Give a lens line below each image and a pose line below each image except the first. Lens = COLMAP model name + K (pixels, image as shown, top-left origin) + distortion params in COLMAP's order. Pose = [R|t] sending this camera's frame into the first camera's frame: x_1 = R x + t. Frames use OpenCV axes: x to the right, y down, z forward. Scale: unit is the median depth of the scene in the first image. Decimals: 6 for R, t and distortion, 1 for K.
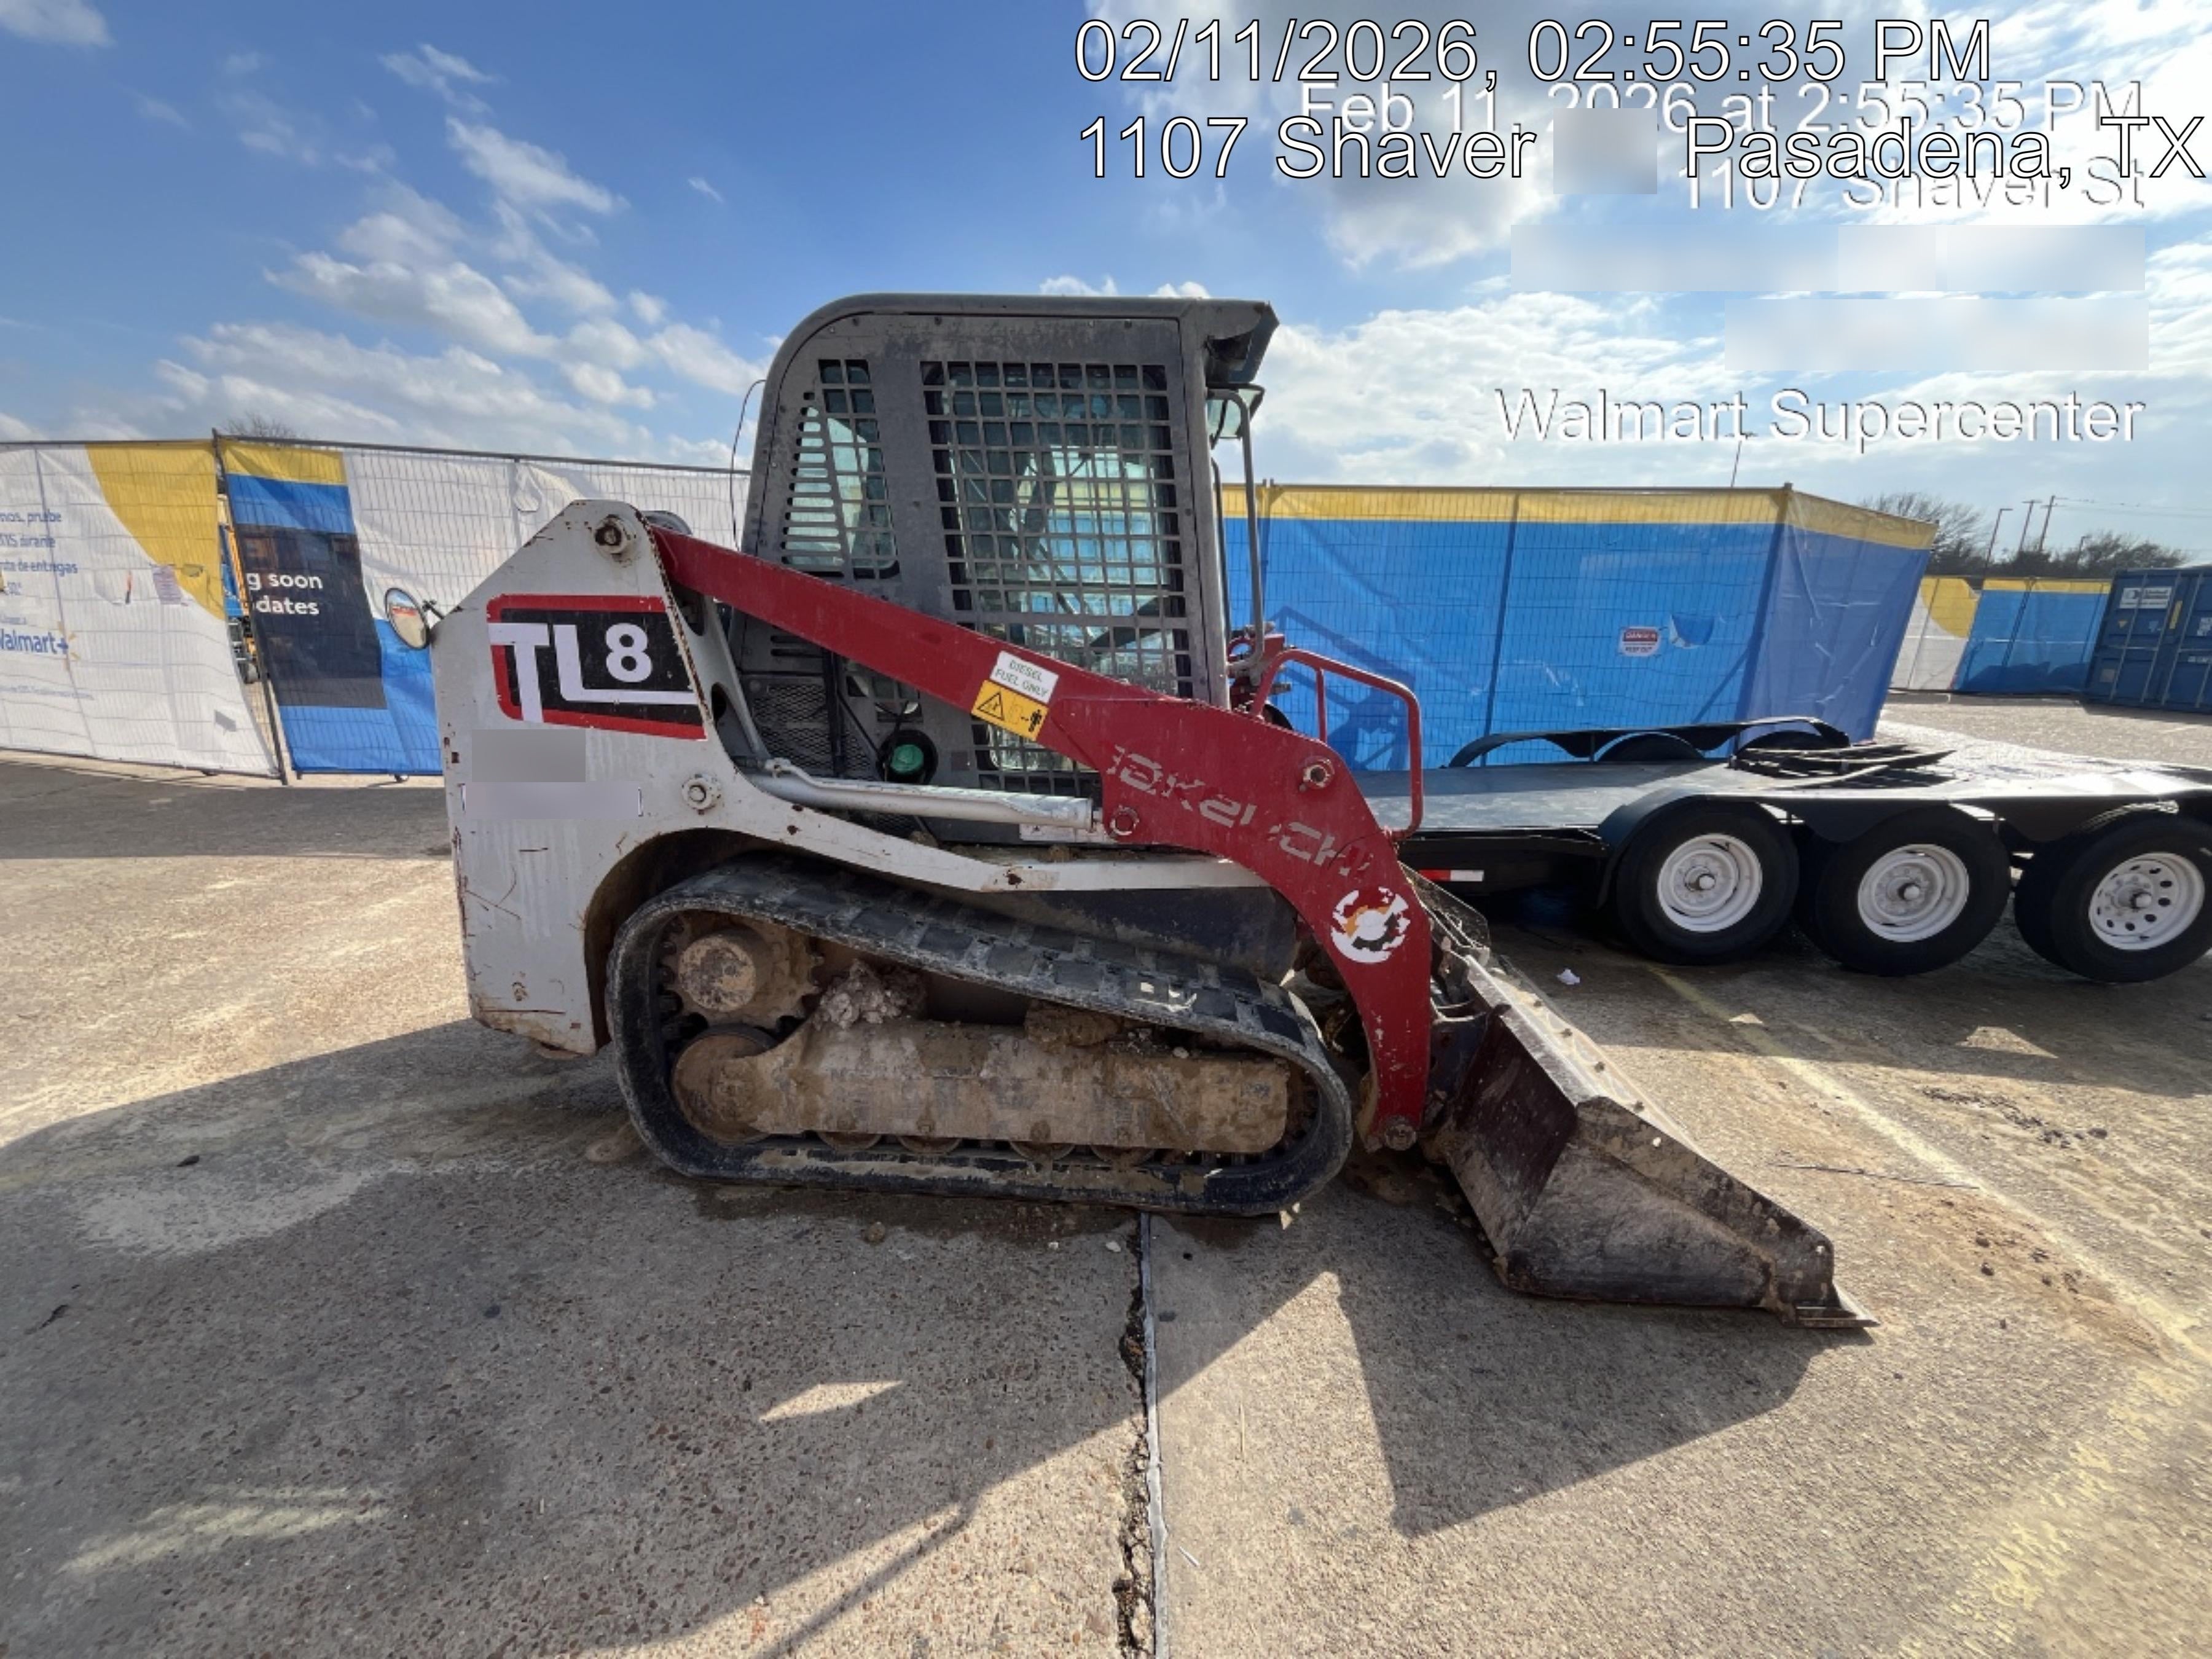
lens RADIAL K [[883.3, 0, 1106.7], [0, 883.3, 817.5], [0, 0, 1]] dist [-0.007834, -0.000162]
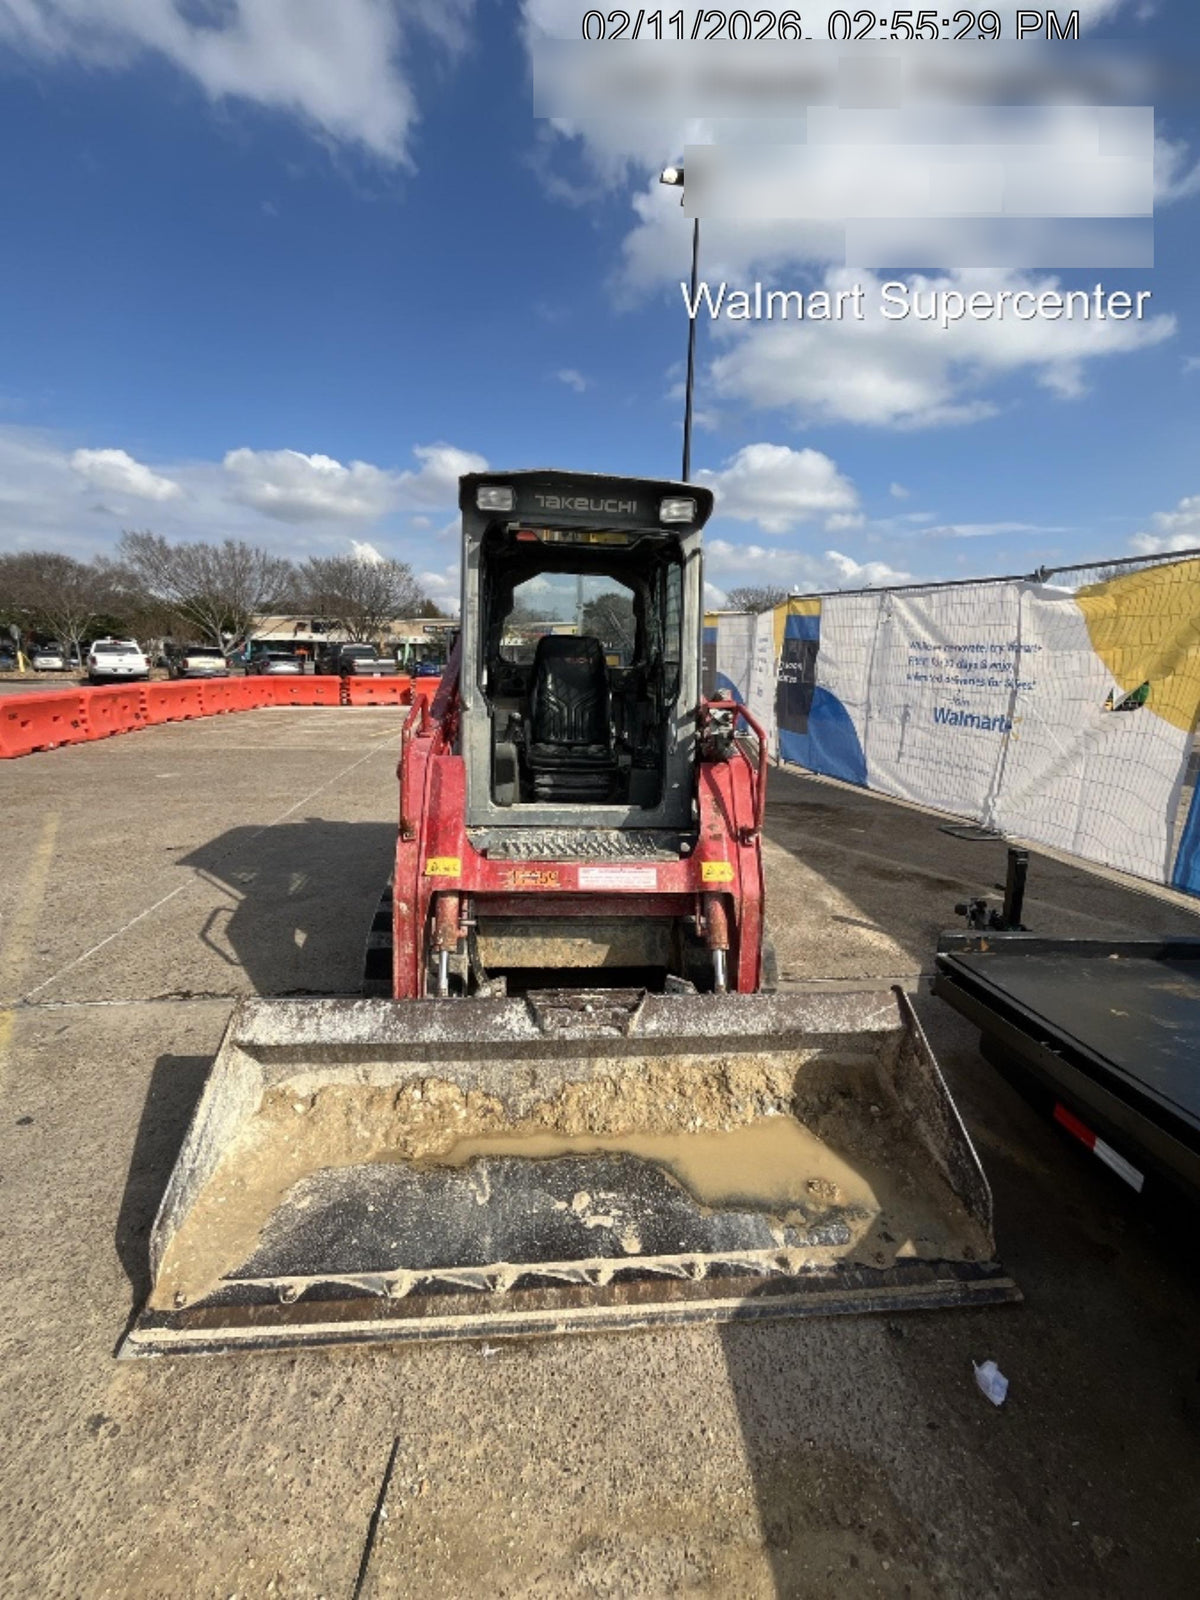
lens RADIAL K [[659.6, 0, 610.6], [0, 659.6, 800.0], [0, 0, 1]] dist [-0.000155, 0.000014]
pose [[0.153600, 0.184214, -0.970810, 1.029753], [-0.257126, 0.956075, 0.140736, -0.182616], [0.954093, 0.228004, 0.194219, 0.813613]]
